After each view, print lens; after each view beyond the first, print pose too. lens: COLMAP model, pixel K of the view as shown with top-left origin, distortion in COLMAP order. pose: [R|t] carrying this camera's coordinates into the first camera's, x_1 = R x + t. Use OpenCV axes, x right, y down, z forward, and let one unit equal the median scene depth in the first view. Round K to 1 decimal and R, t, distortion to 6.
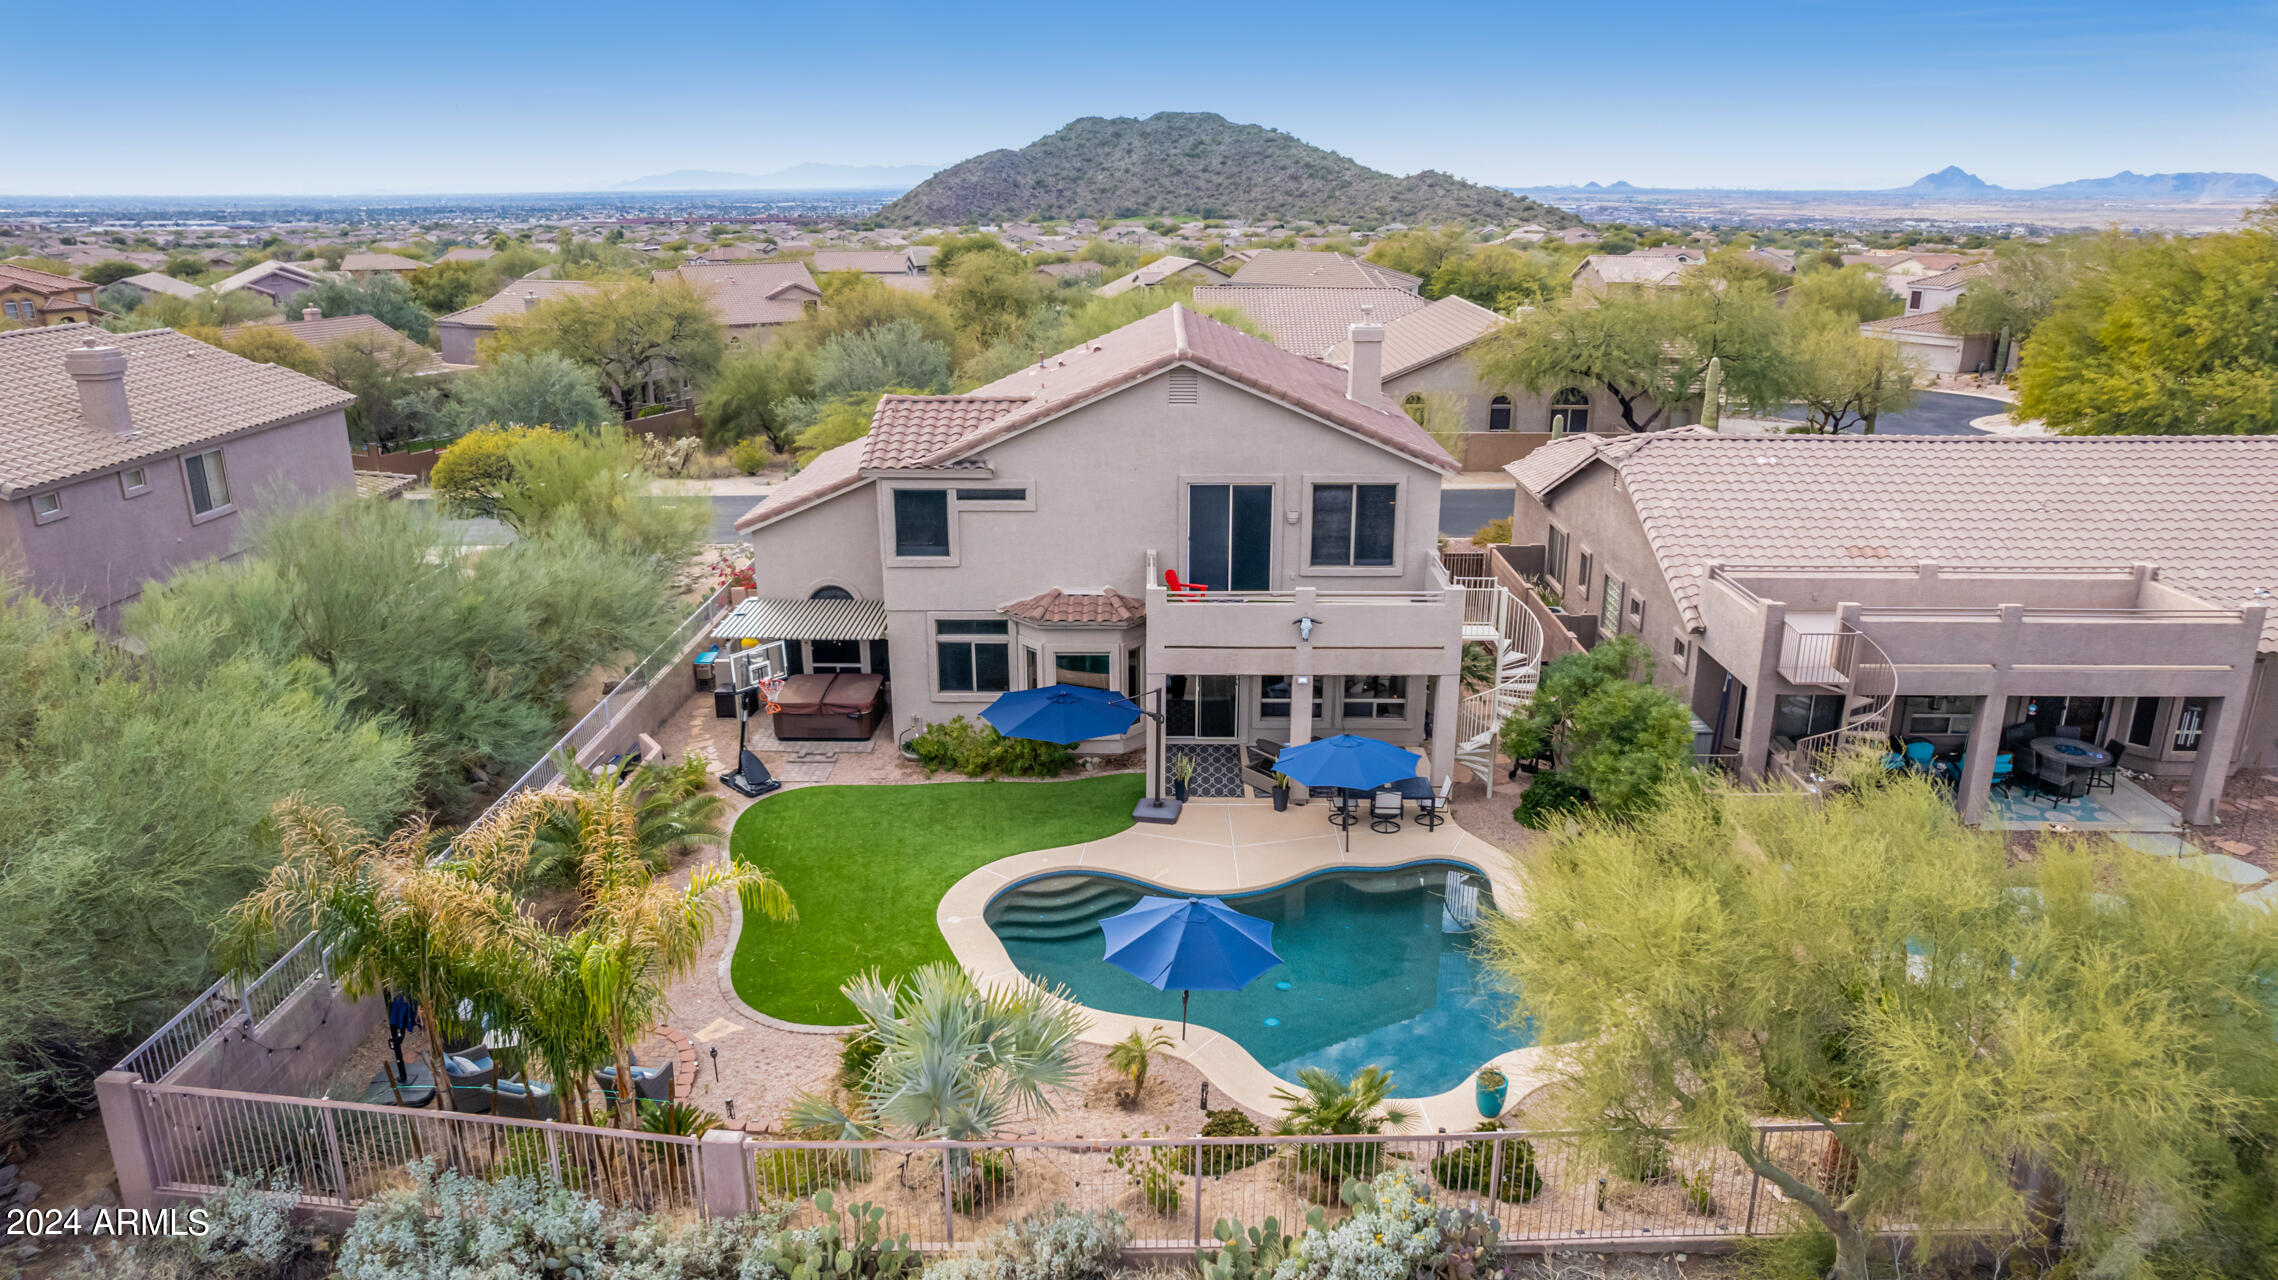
lens RADIAL K [[1457.6, 0, 1144.4], [0, 1457.6, 637.4], [0, 0, 1]] dist [-0.074246, 0.068539]
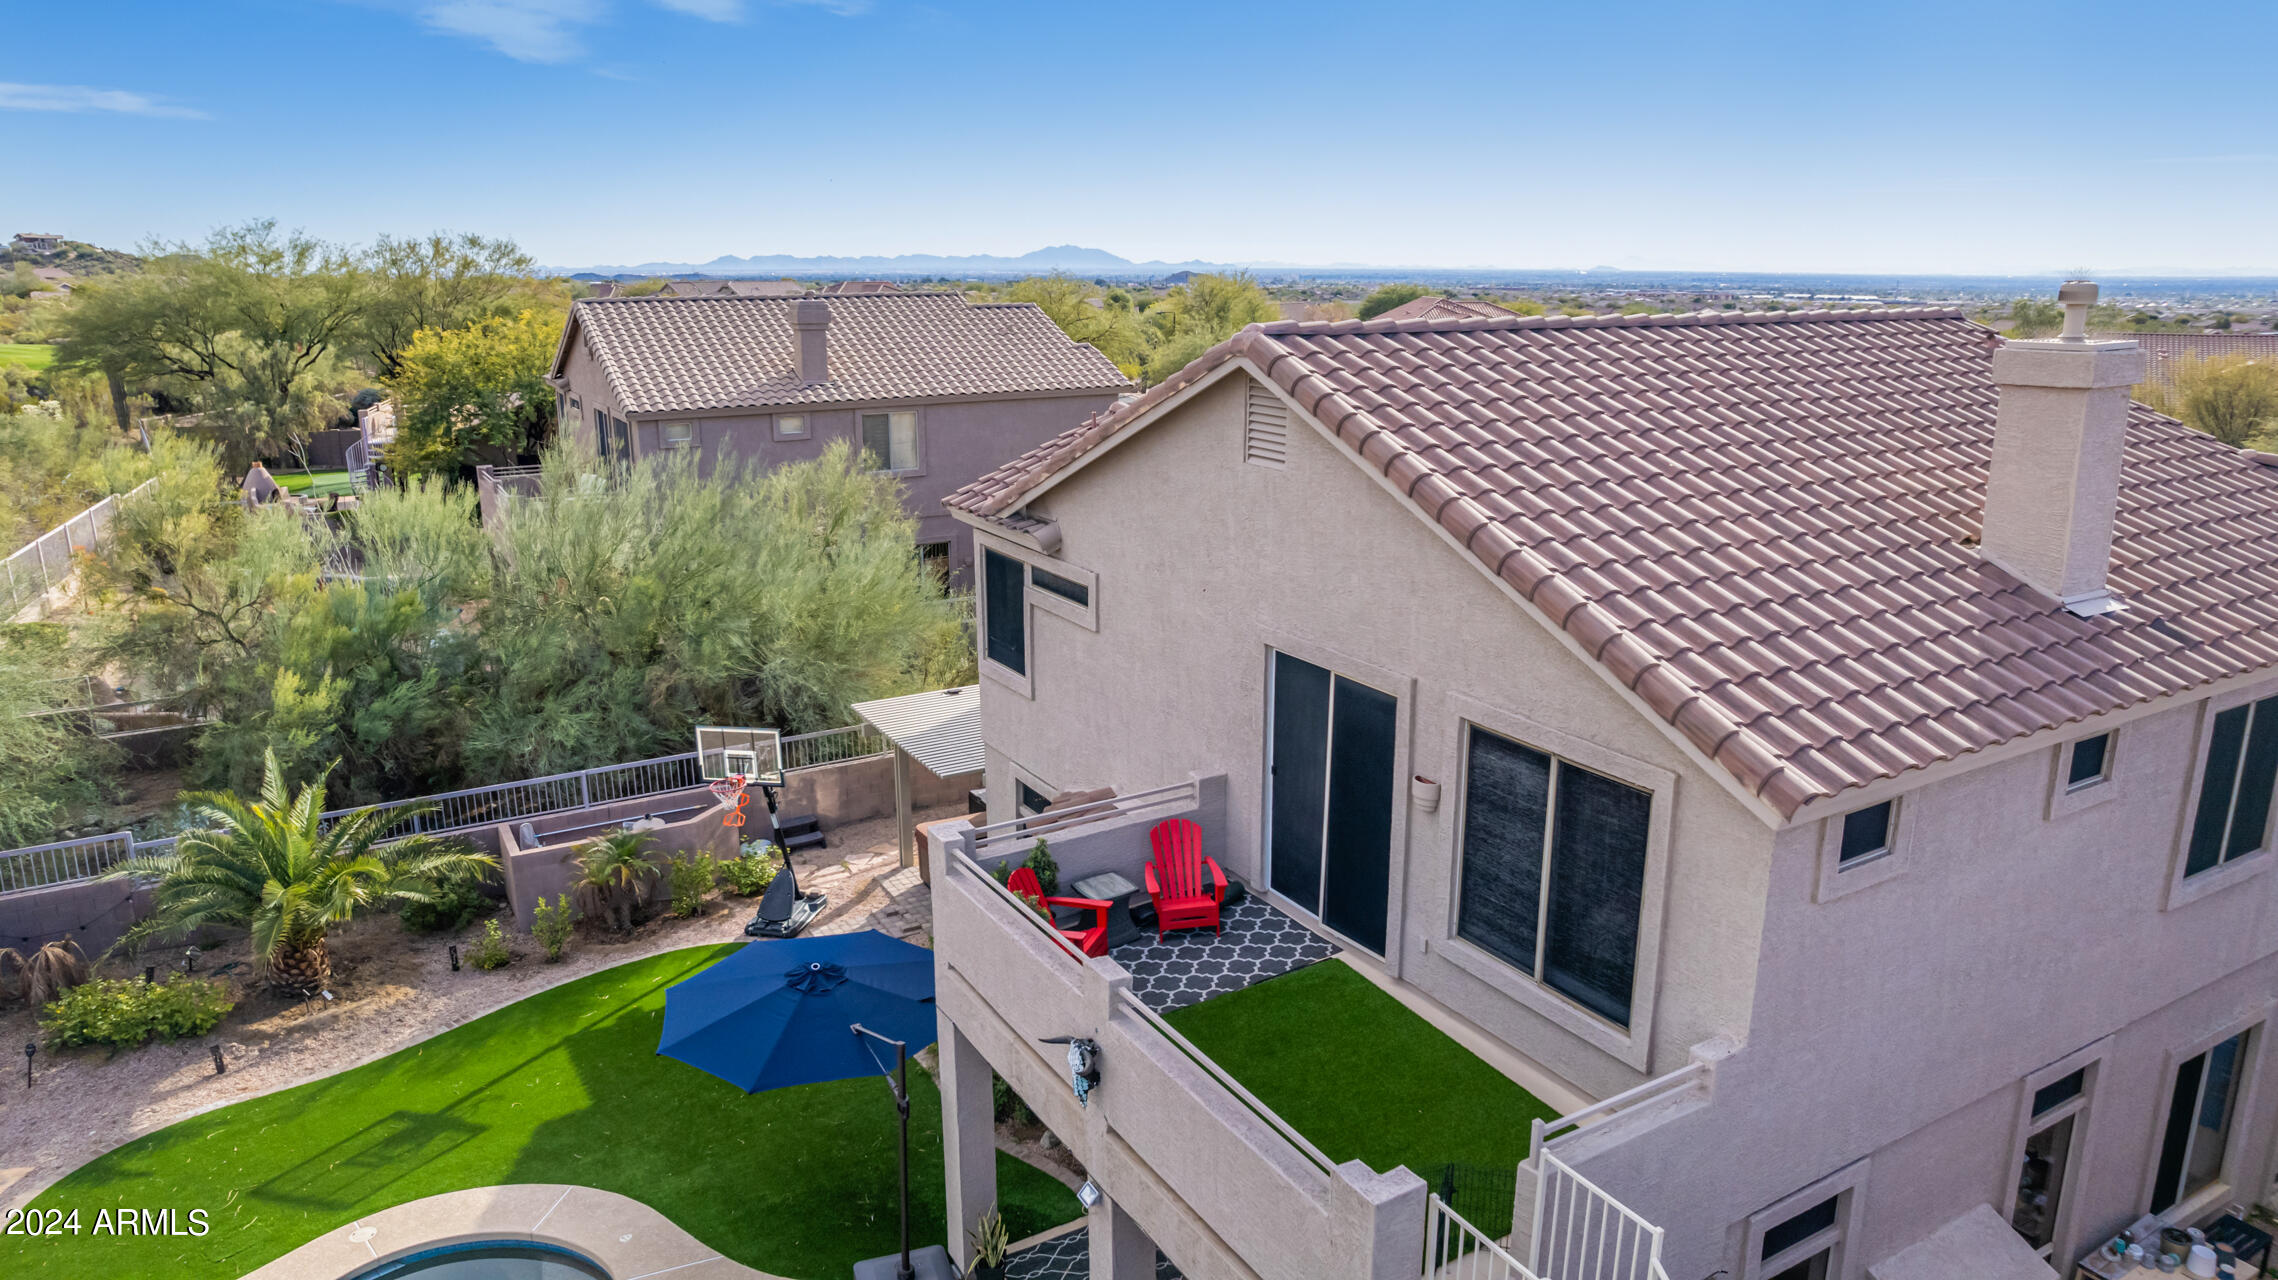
lens RADIAL K [[1457.6, 0, 1144.4], [0, 1457.6, 637.4], [0, 0, 1]] dist [-0.074246, 0.068539]
pose [[0.516402, 0.216261, -0.828589, 0.367043], [-0.259421, 0.961626, 0.089304, -0.136352], [0.816106, 0.168837, 0.552688, 0.725514]]
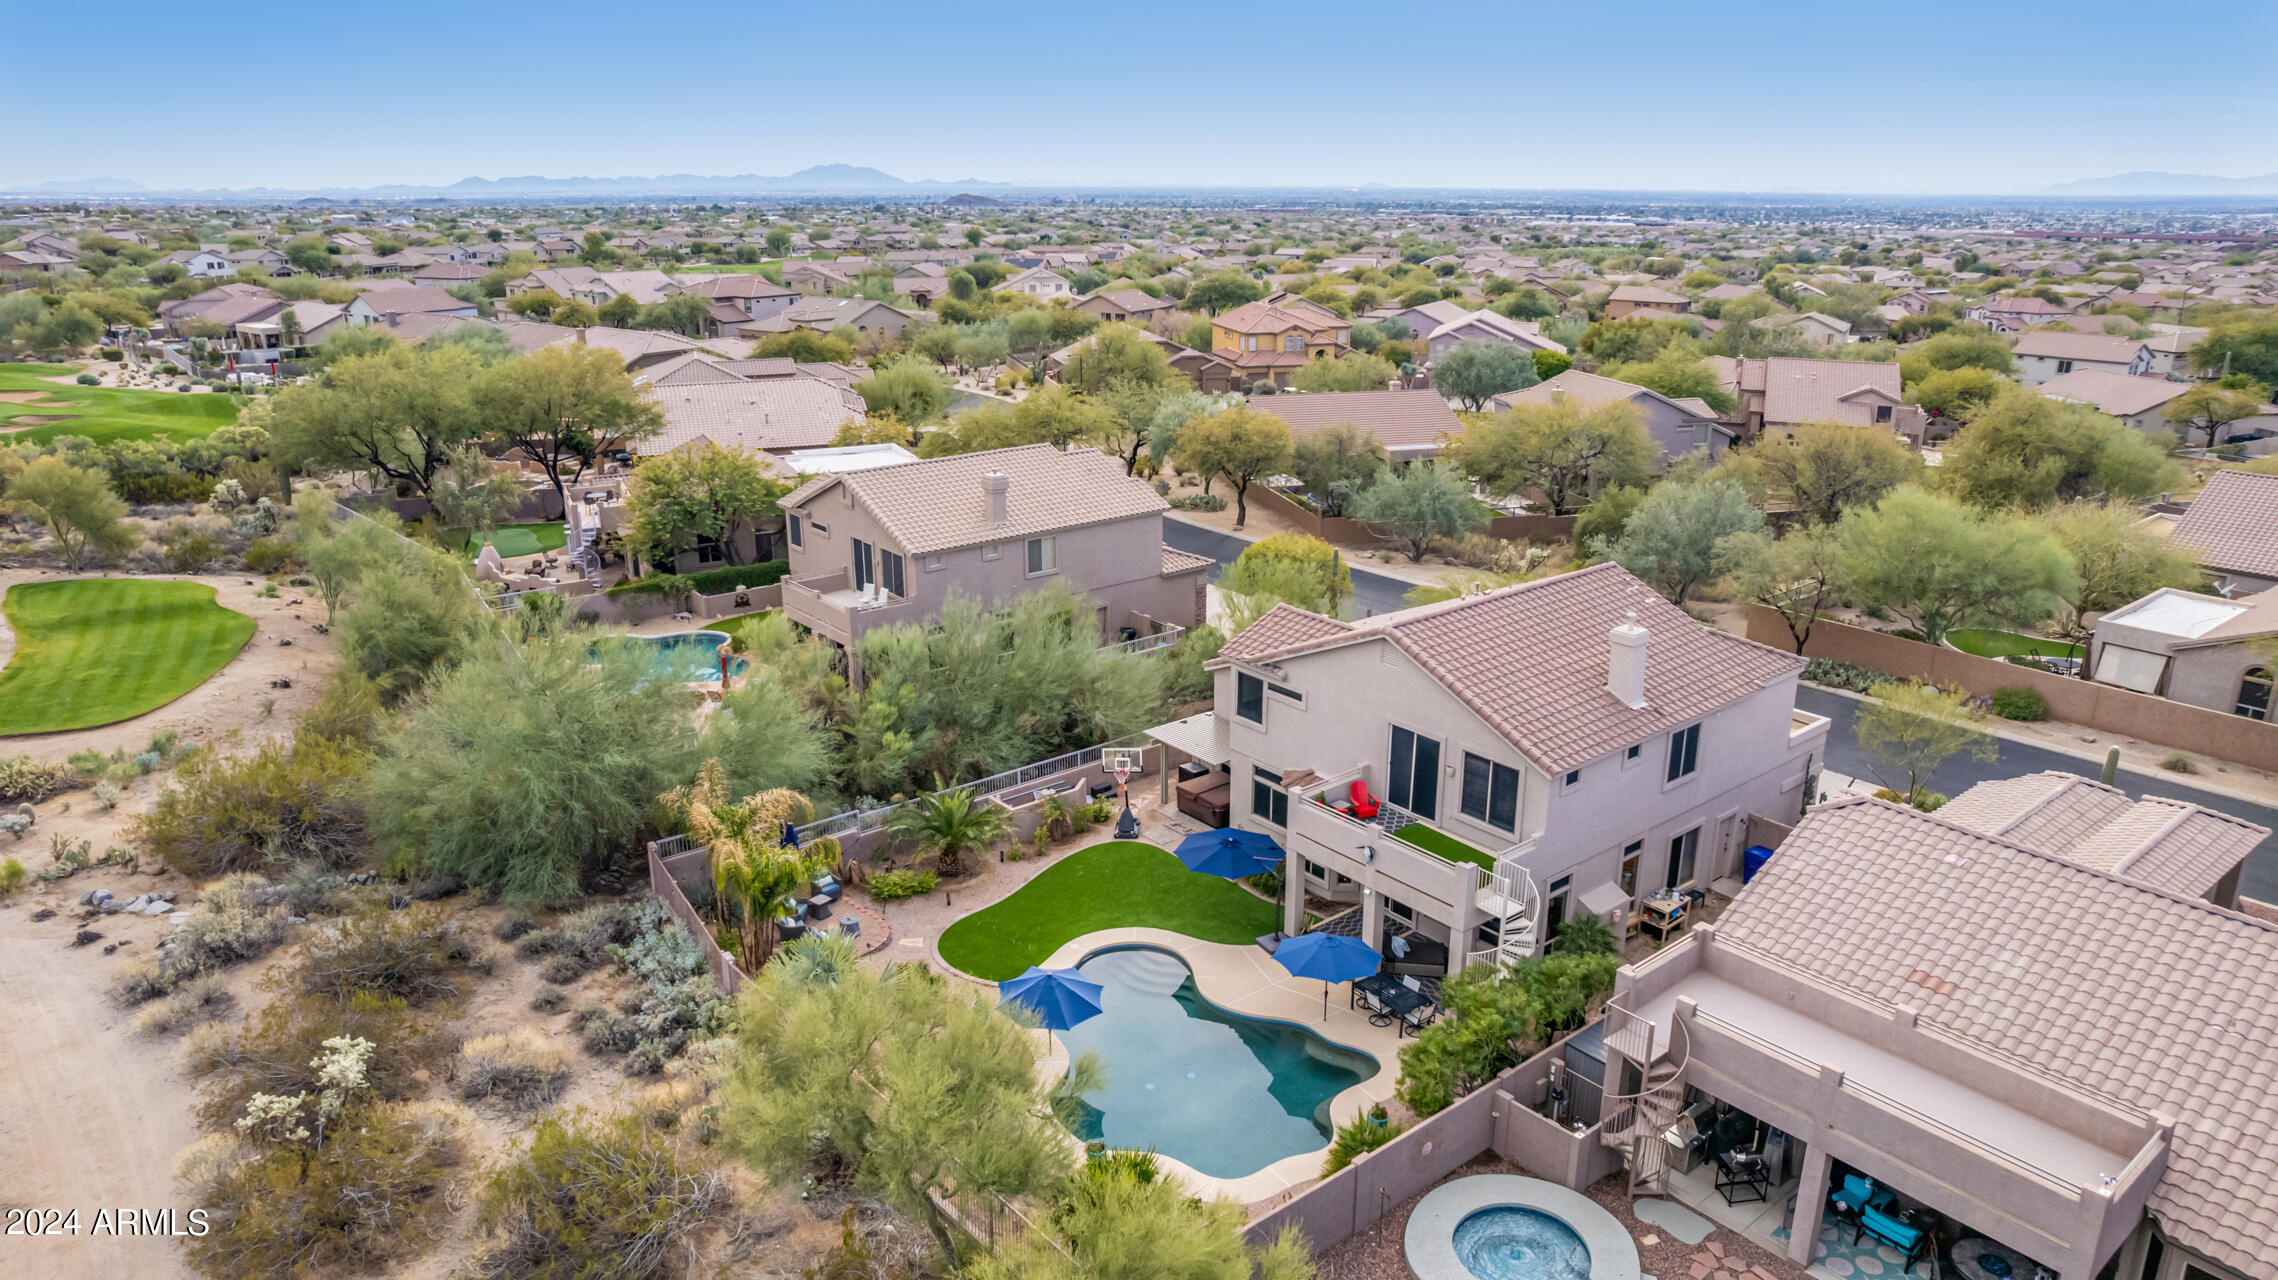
lens RADIAL K [[1457.6, 0, 1144.4], [0, 1457.6, 637.4], [0, 0, 1]] dist [-0.074246, 0.068539]
pose [[0.637409, 0.233793, -0.734201, 0.831673], [-0.233447, 0.966668, 0.105147, -0.265503], [0.734311, 0.104375, 0.670741, -0.054216]]
